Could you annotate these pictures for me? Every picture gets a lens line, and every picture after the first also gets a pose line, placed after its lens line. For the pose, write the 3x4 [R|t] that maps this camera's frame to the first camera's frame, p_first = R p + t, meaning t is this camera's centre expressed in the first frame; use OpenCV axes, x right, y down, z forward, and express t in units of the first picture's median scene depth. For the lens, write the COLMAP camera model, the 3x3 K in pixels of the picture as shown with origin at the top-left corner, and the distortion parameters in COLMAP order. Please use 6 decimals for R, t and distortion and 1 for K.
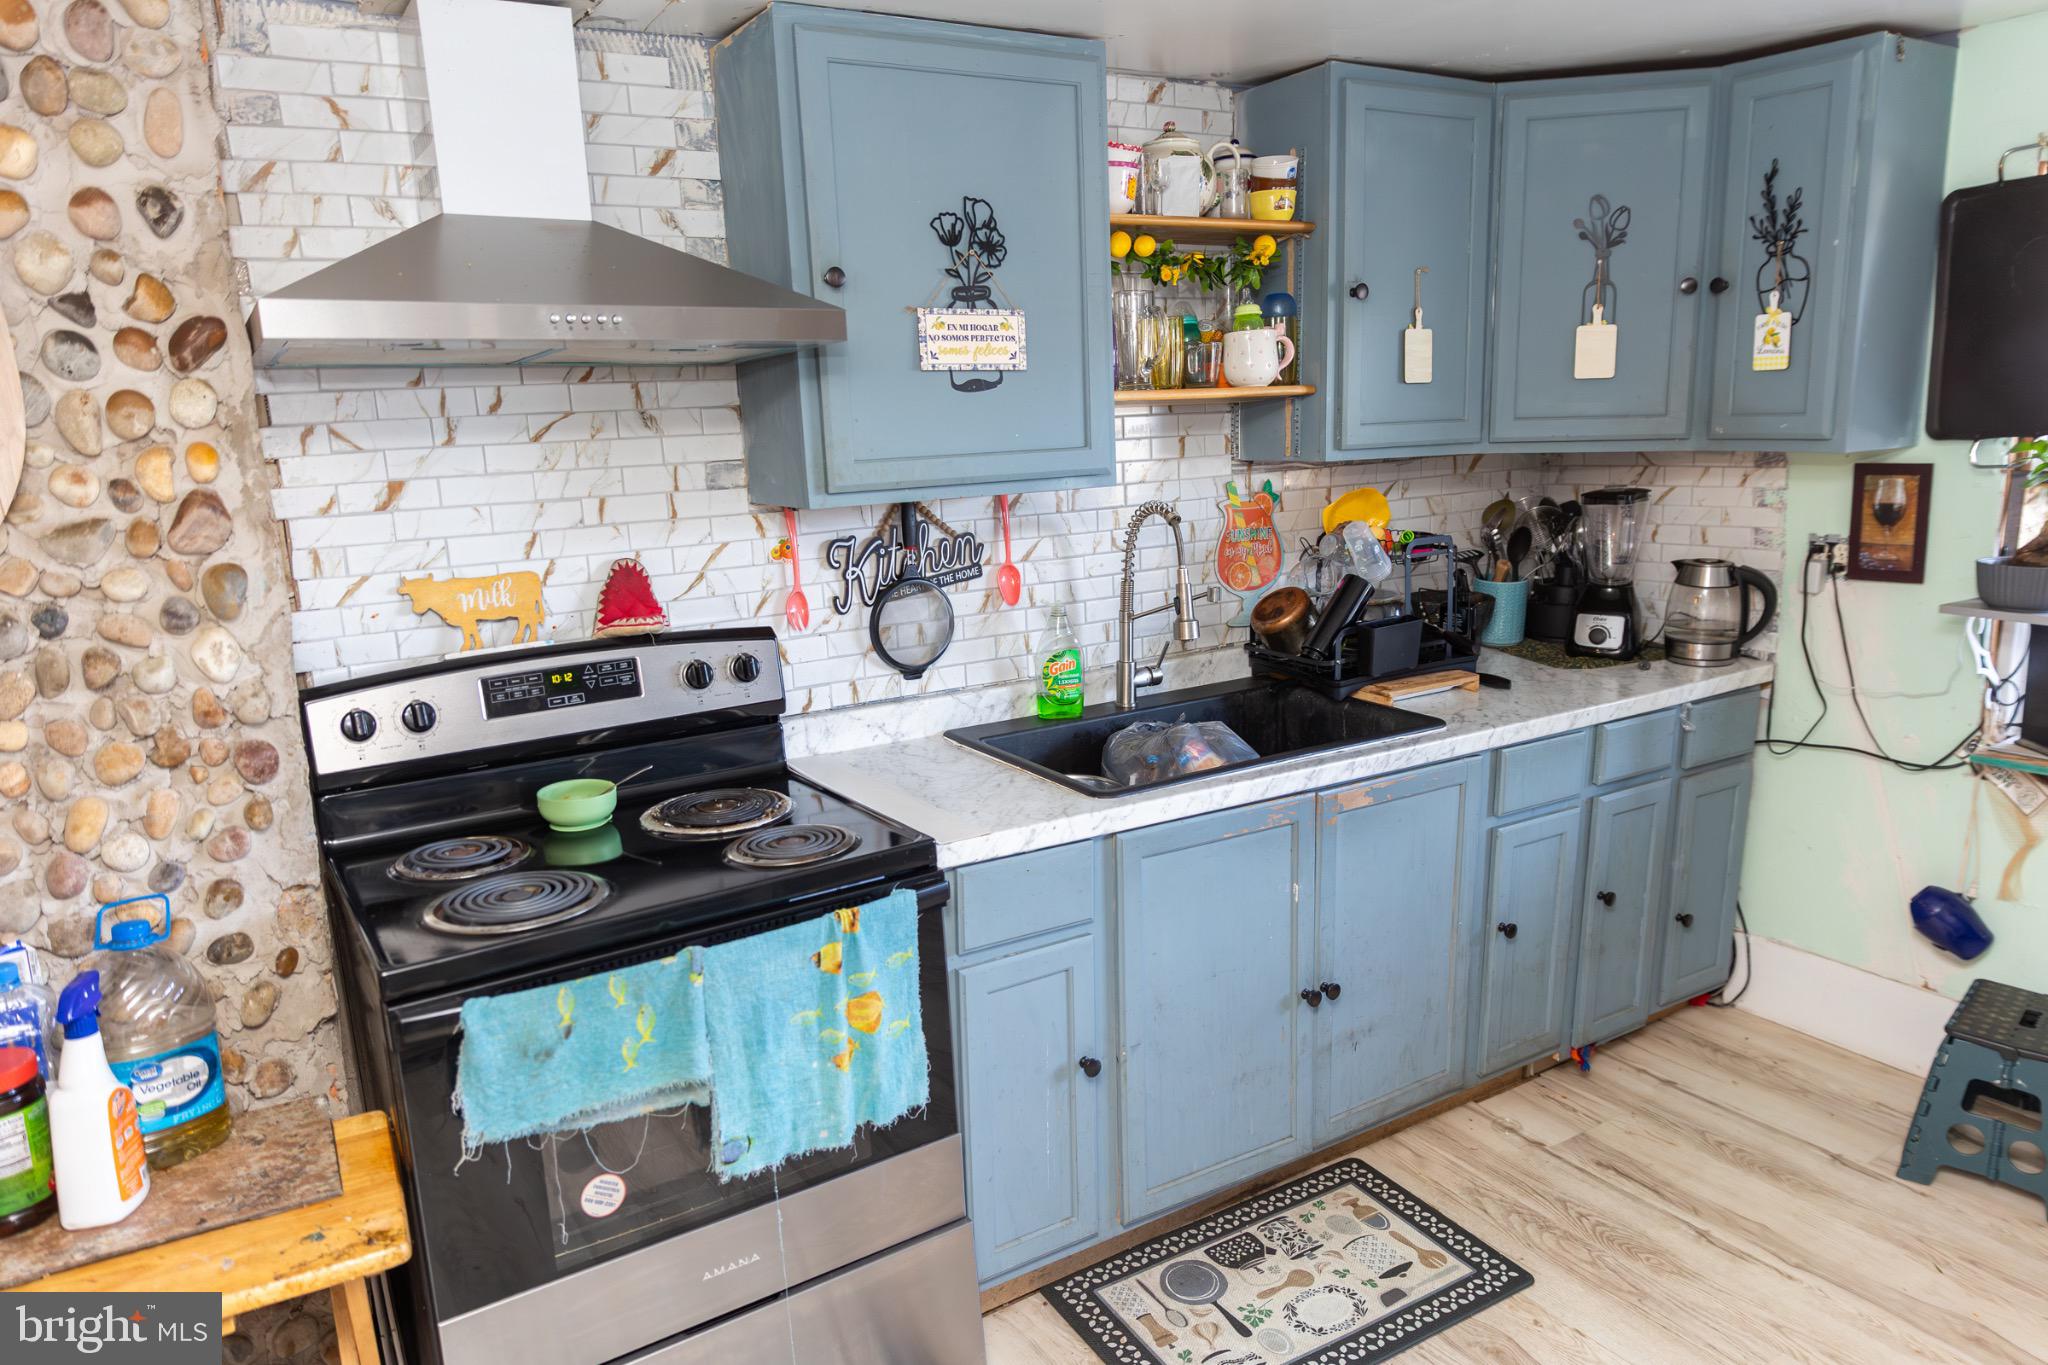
lens RADIAL K [[1358.8, 0, 1034.4], [0, 1358.8, 687.4], [0, 0, 1]] dist [0.018196, -0.008798]
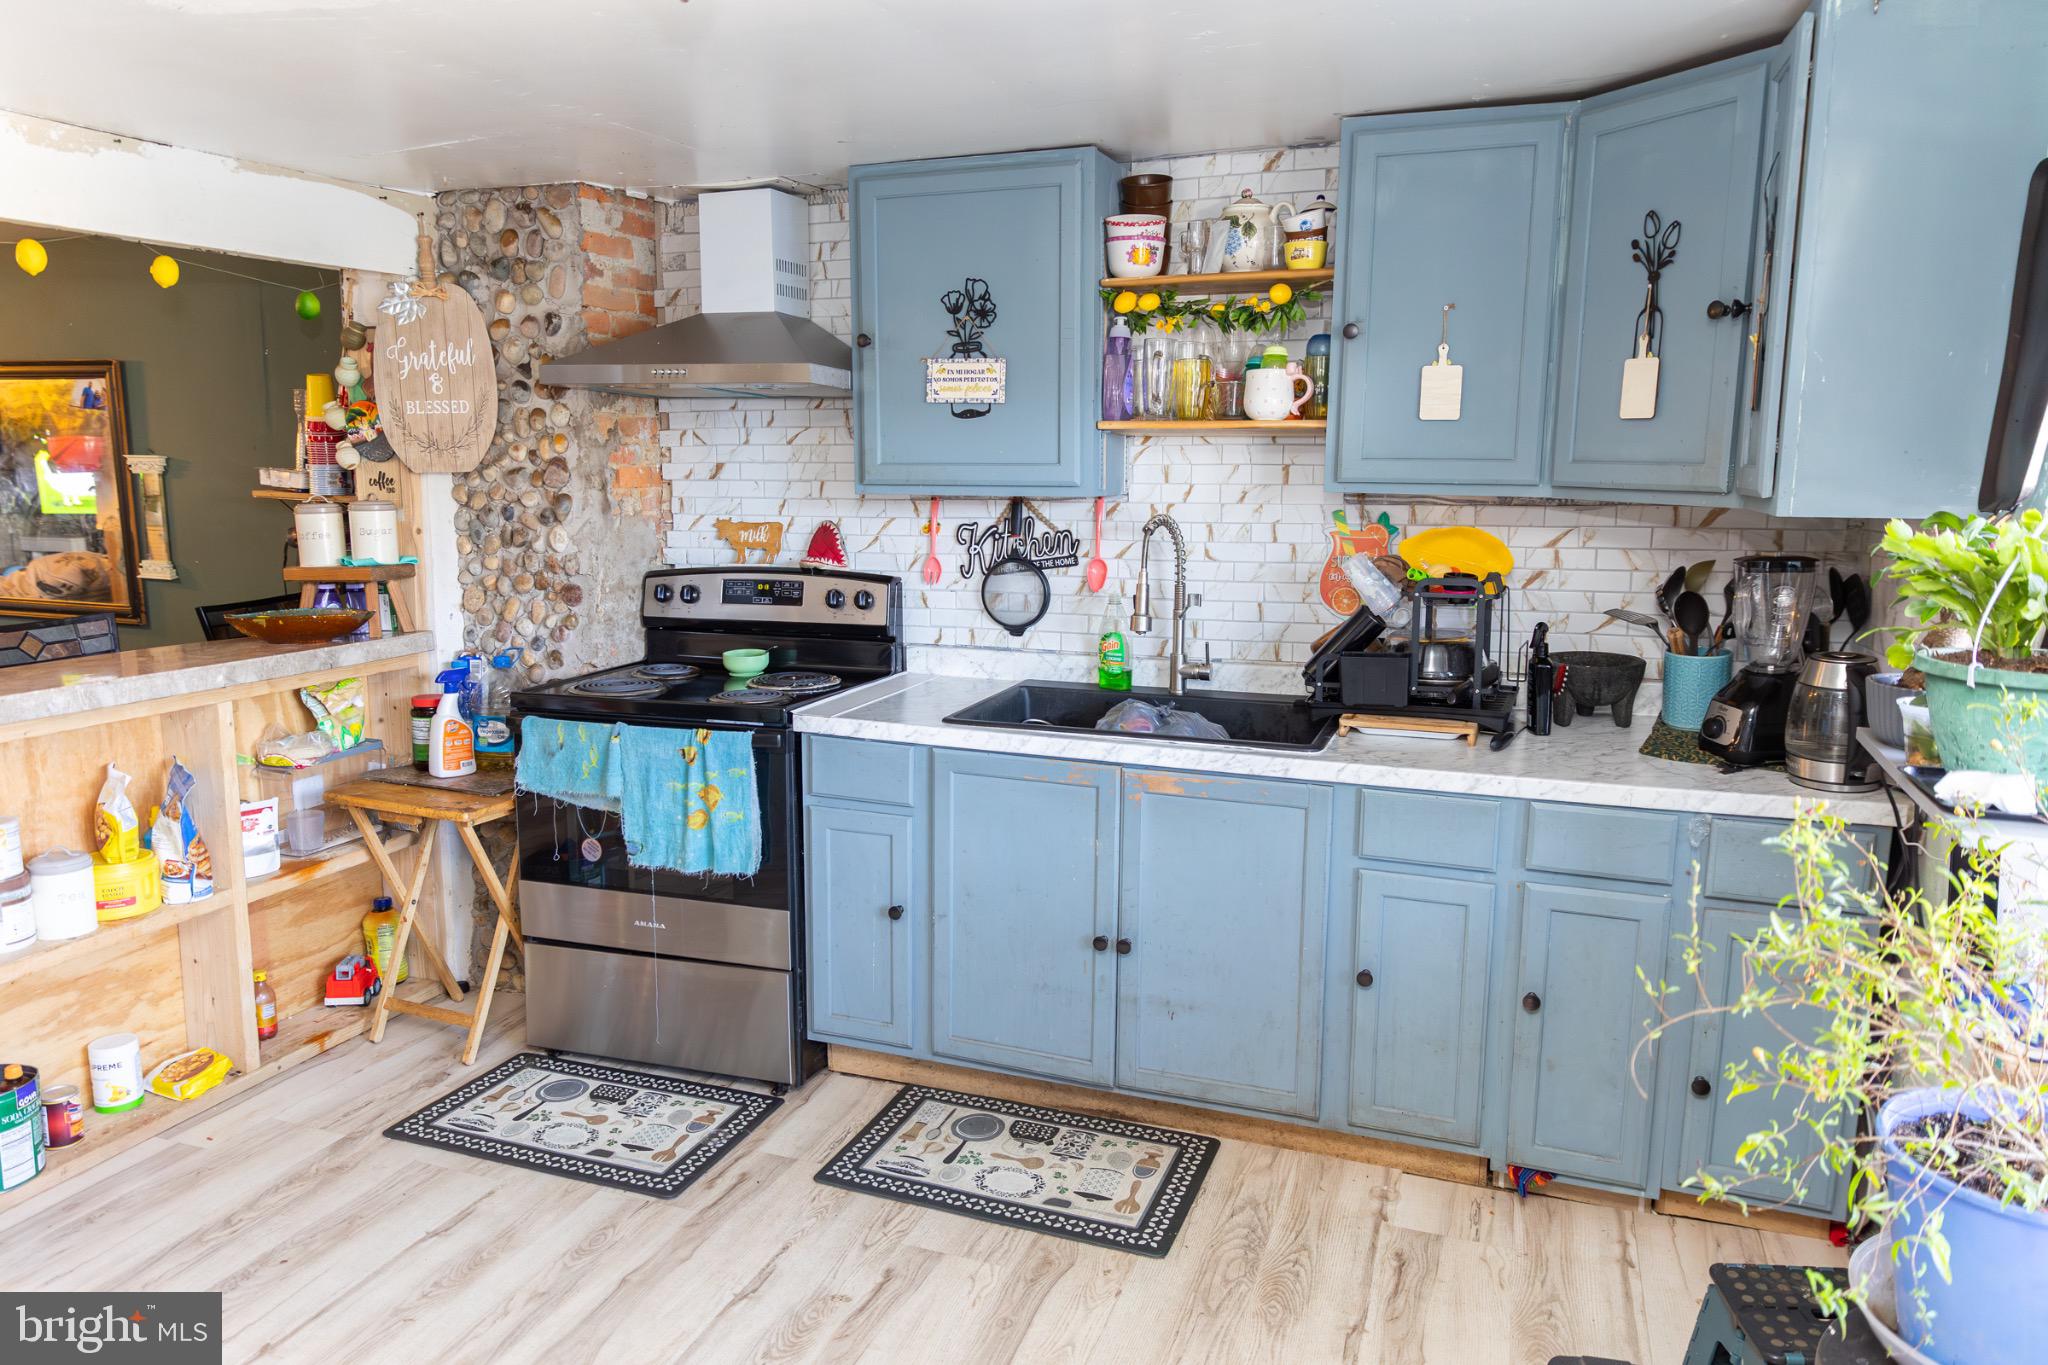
lens RADIAL K [[1358.8, 0, 1031.6], [0, 1358.8, 679.8], [0, 0, 1]] dist [0.018196, -0.008798]
pose [[0.615272, 0.165272, -0.770795, 1.096646], [-0.186541, 0.980530, 0.061340, -0.055775], [0.765926, 0.106045, 0.634123, 0.210833]]
